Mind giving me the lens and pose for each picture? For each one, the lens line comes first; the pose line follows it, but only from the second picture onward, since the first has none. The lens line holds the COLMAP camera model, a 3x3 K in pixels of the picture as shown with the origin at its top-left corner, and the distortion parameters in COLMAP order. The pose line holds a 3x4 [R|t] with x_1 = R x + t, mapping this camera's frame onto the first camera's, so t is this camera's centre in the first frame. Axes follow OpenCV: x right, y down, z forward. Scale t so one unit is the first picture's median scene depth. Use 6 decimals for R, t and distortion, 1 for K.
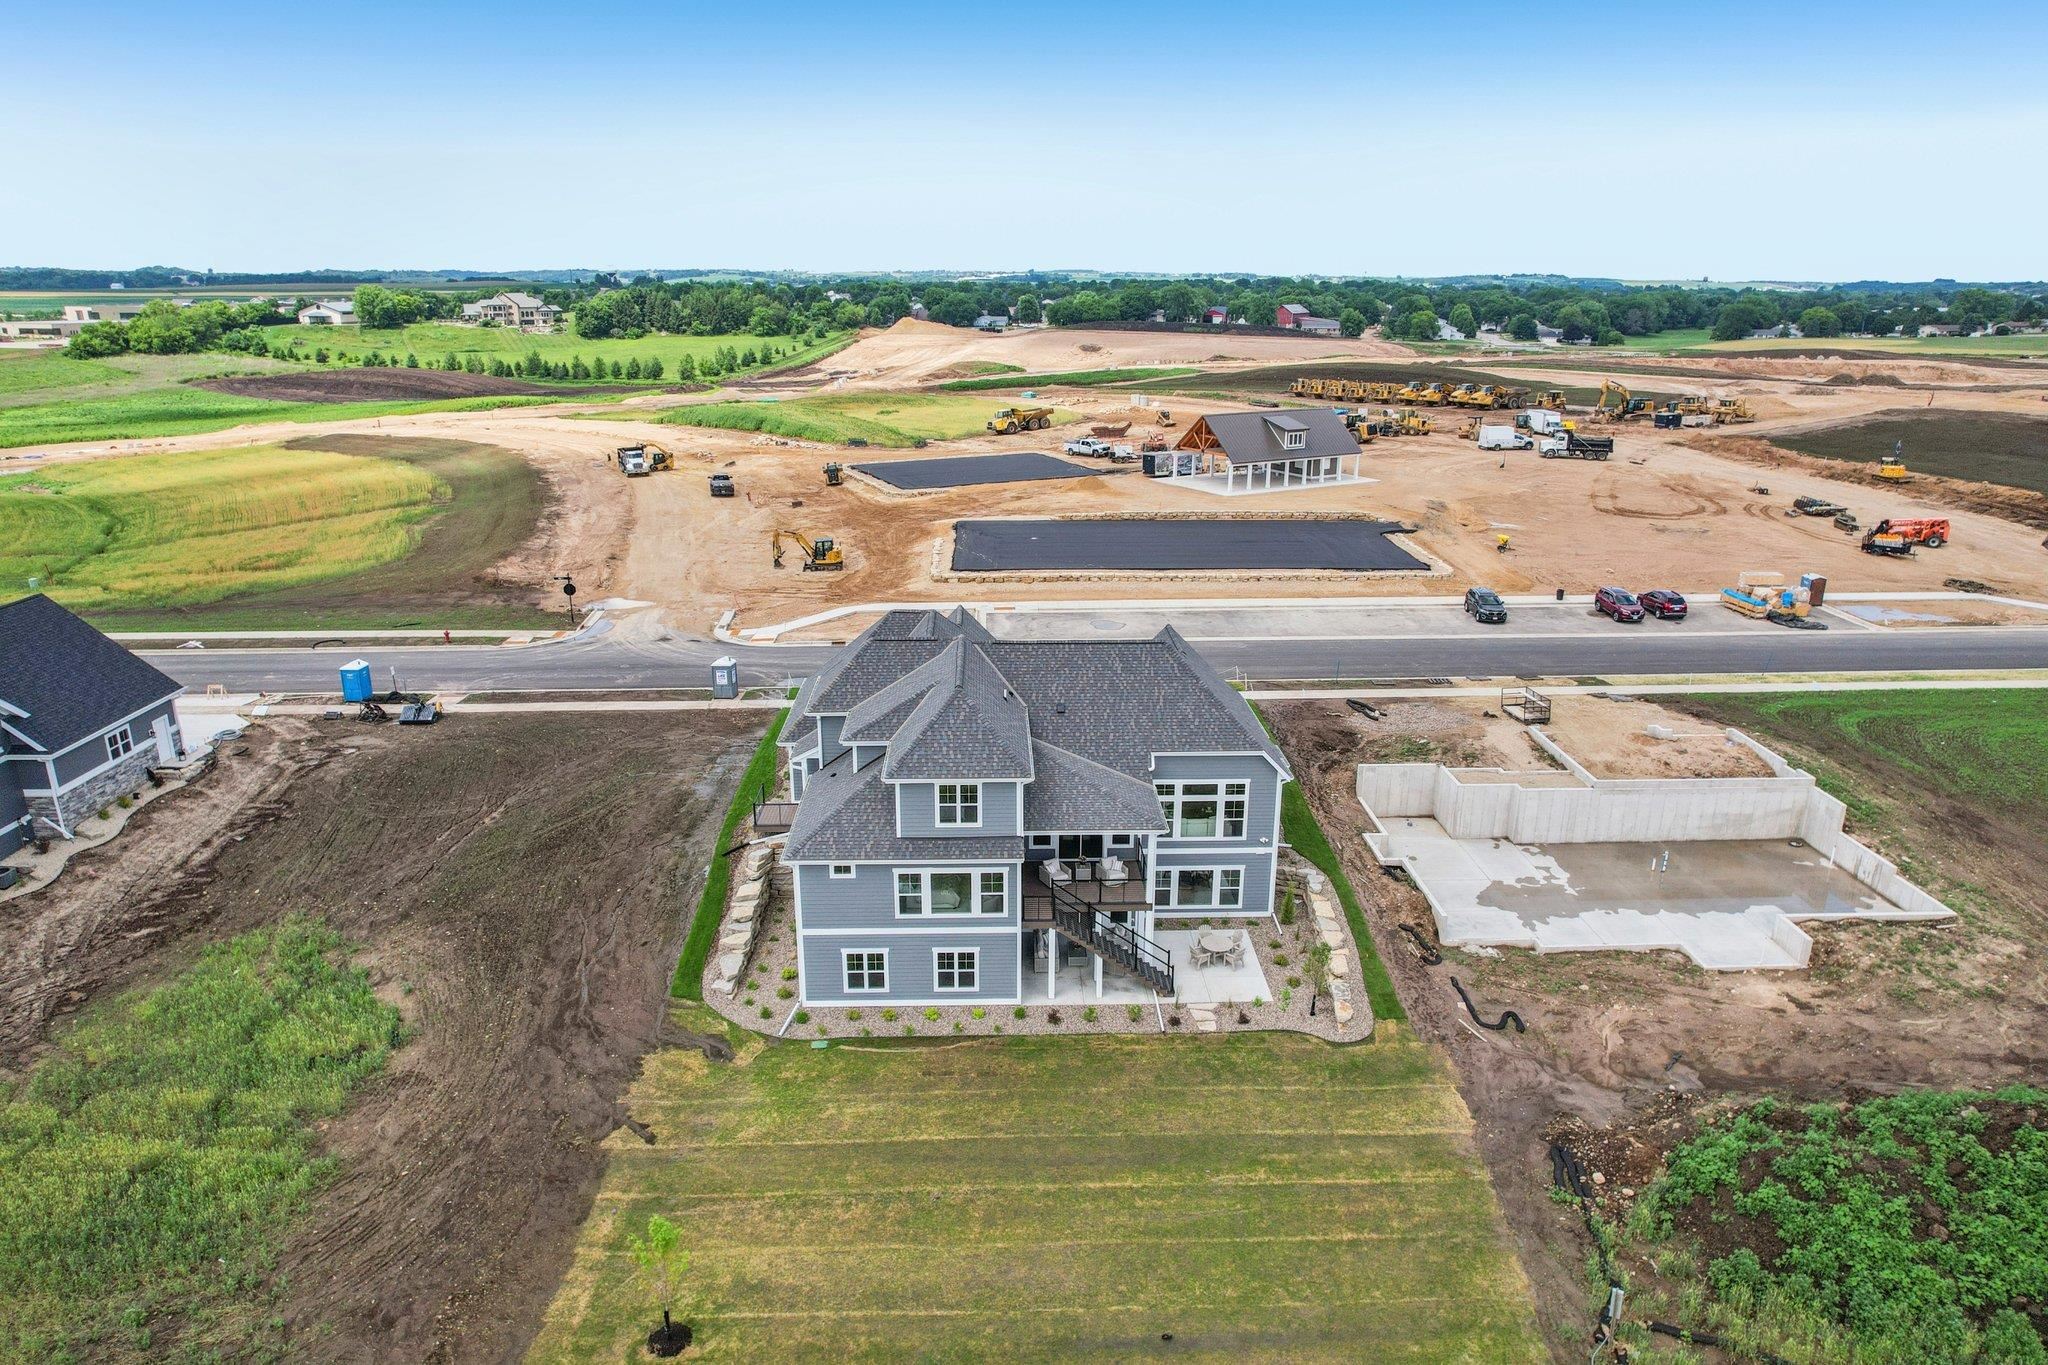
lens RADIAL K [[1306.2, 0, 1027.3], [0, 1306.2, 681.9], [0, 0, 1]] dist [-0.073168, 0.060046]
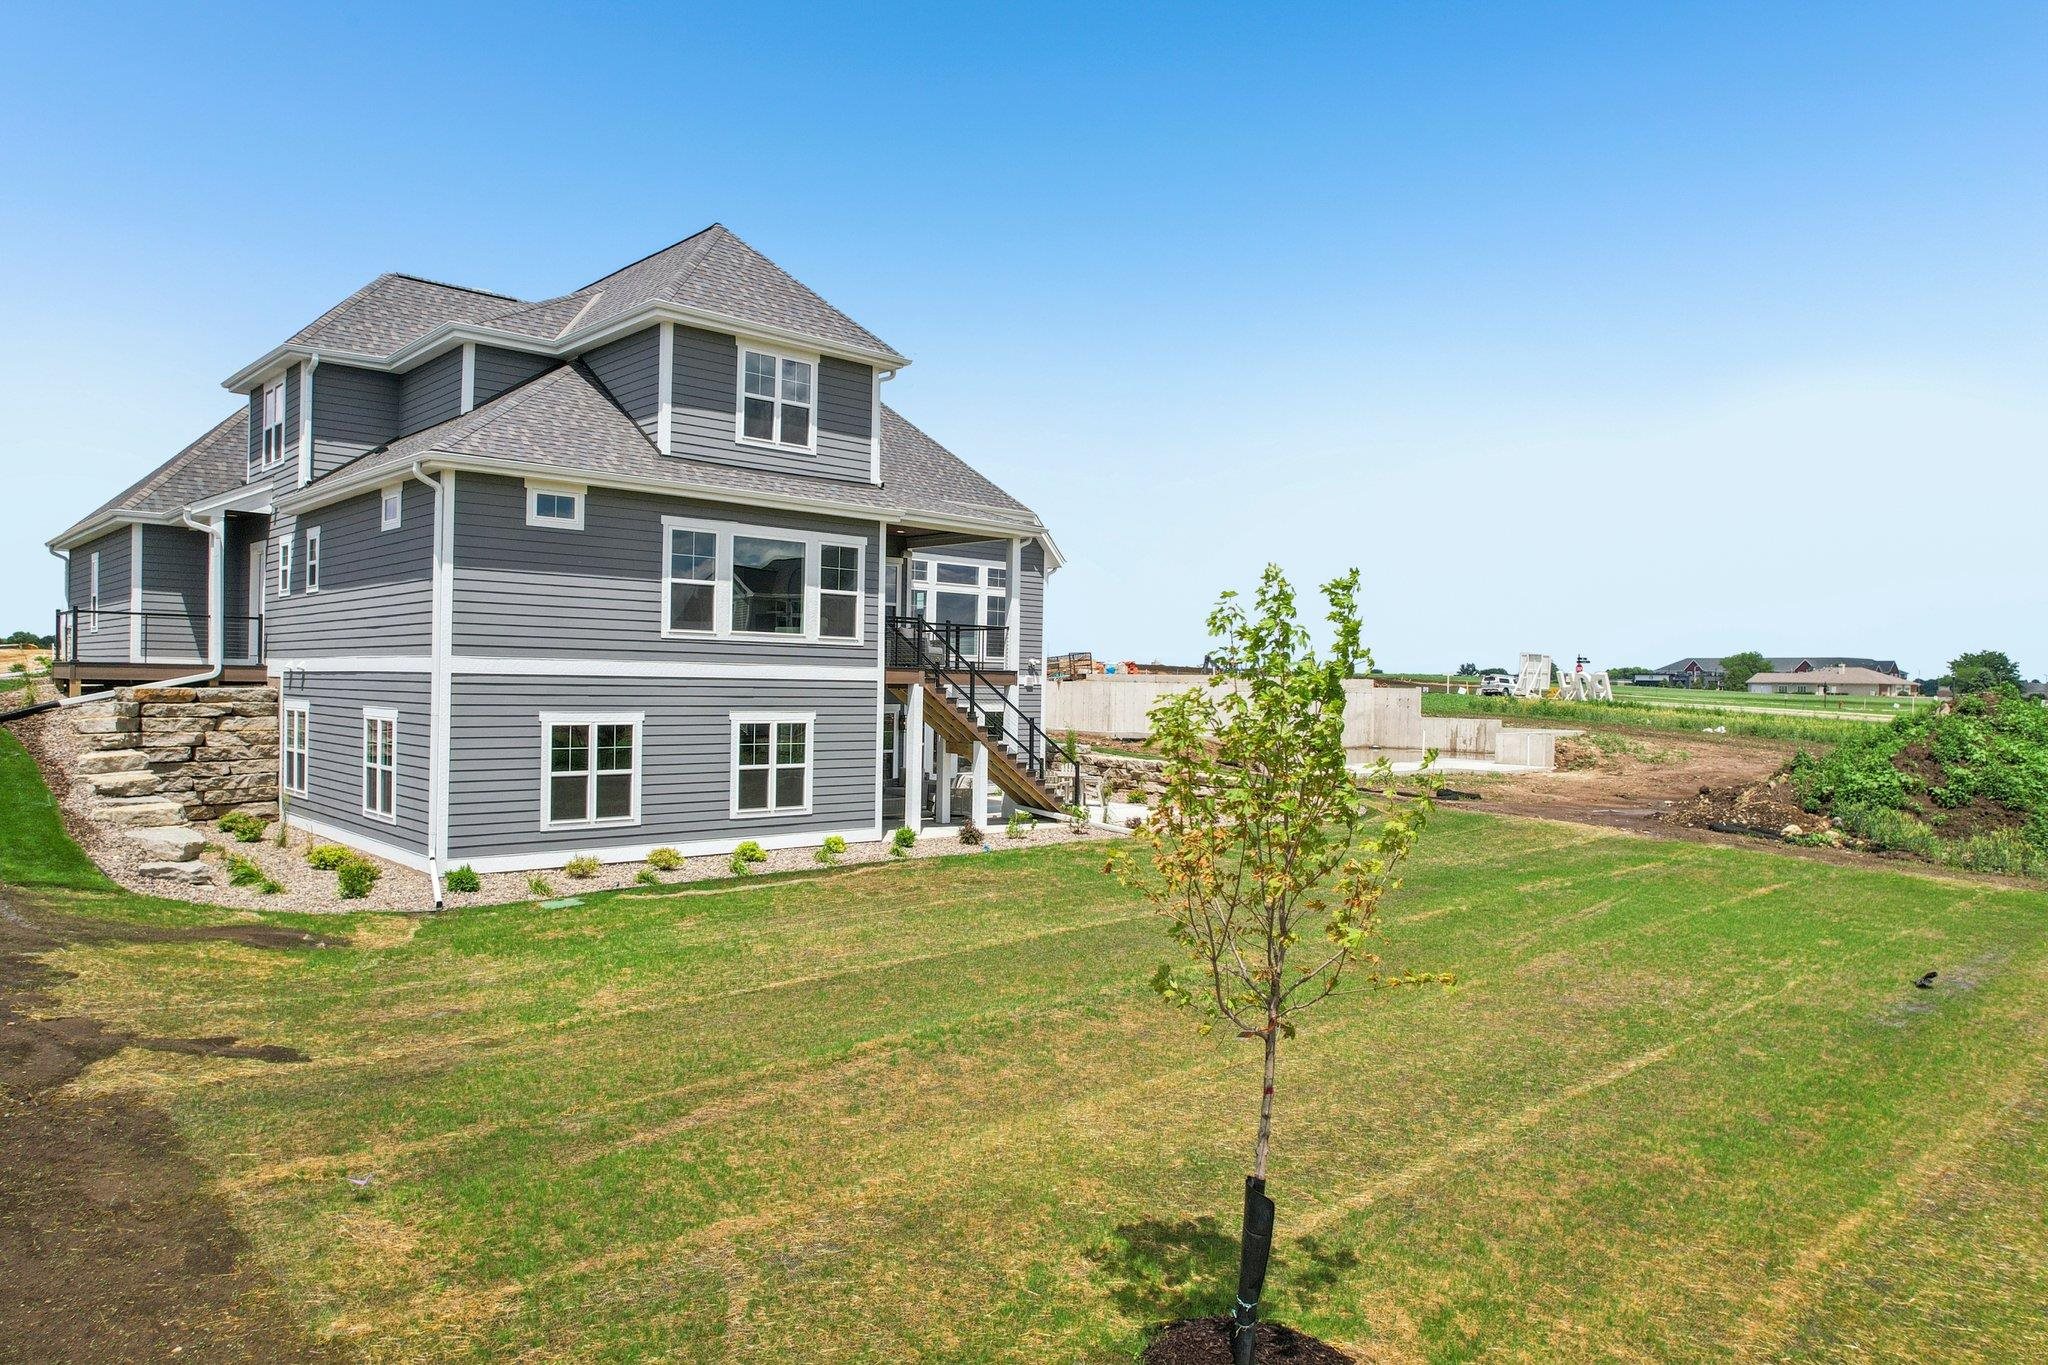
lens RADIAL K [[1306.2, 0, 1027.3], [0, 1306.2, 681.9], [0, 0, 1]] dist [-0.073168, 0.060046]
pose [[0.744970, 0.011290, 0.667003, -0.245722], [0.182188, 0.958403, -0.219706, 0.255049], [-0.641738, 0.285194, 0.711925, 0.483977]]
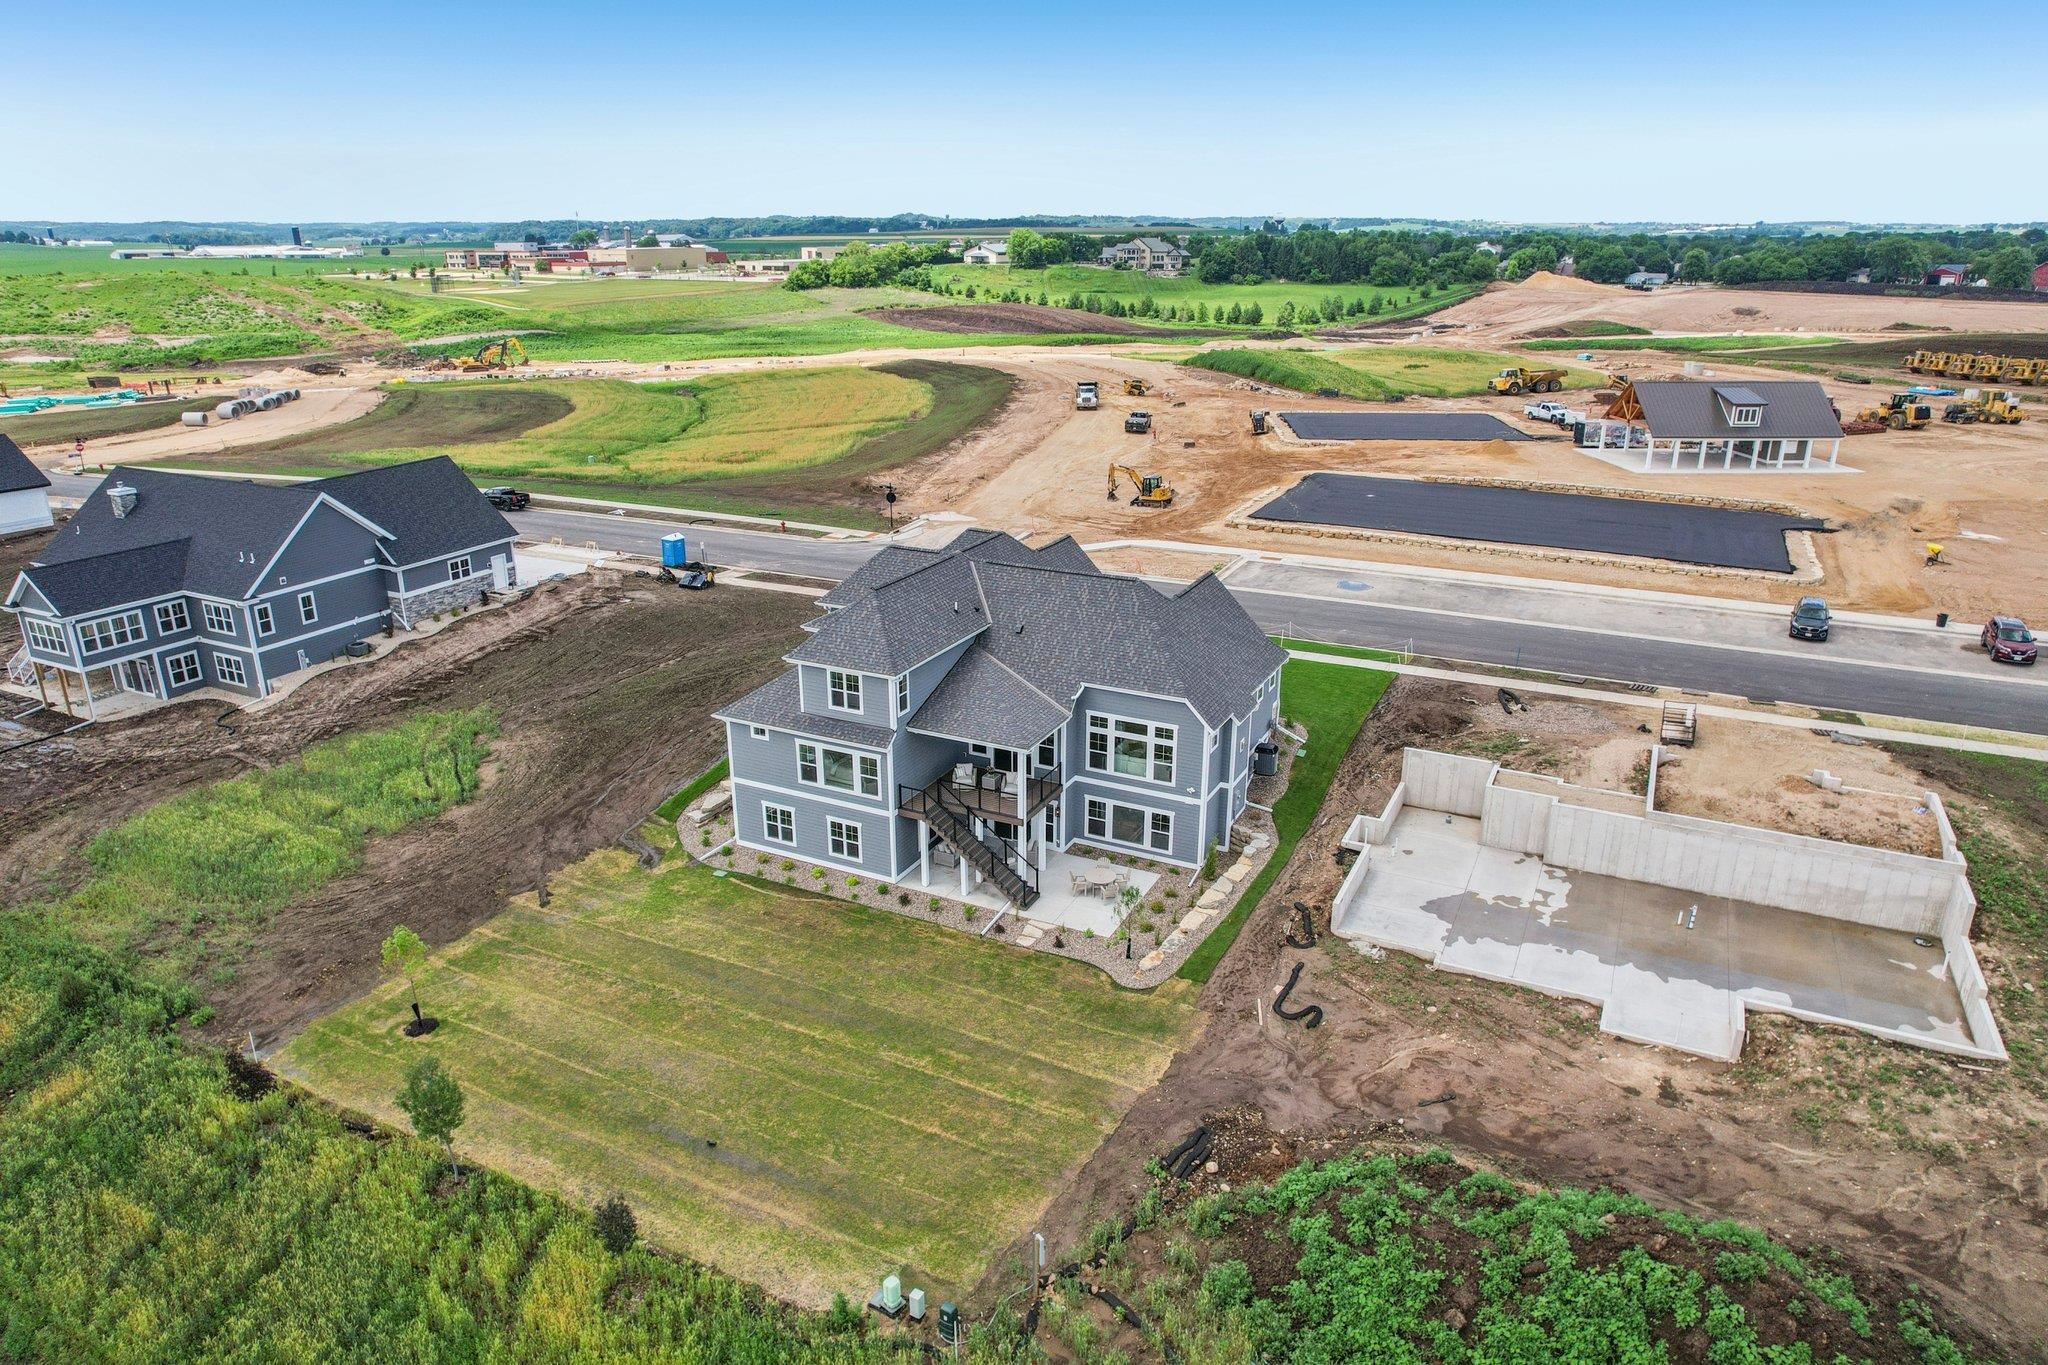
lens RADIAL K [[1306.2, 0, 1027.3], [0, 1306.2, 681.9], [0, 0, 1]] dist [-0.073168, 0.060046]
pose [[0.881334, 0.153319, -0.446927, 0.461311], [-0.137080, 0.988176, 0.068676, -0.010089], [0.452172, 0.000738, 0.891931, 0.054336]]
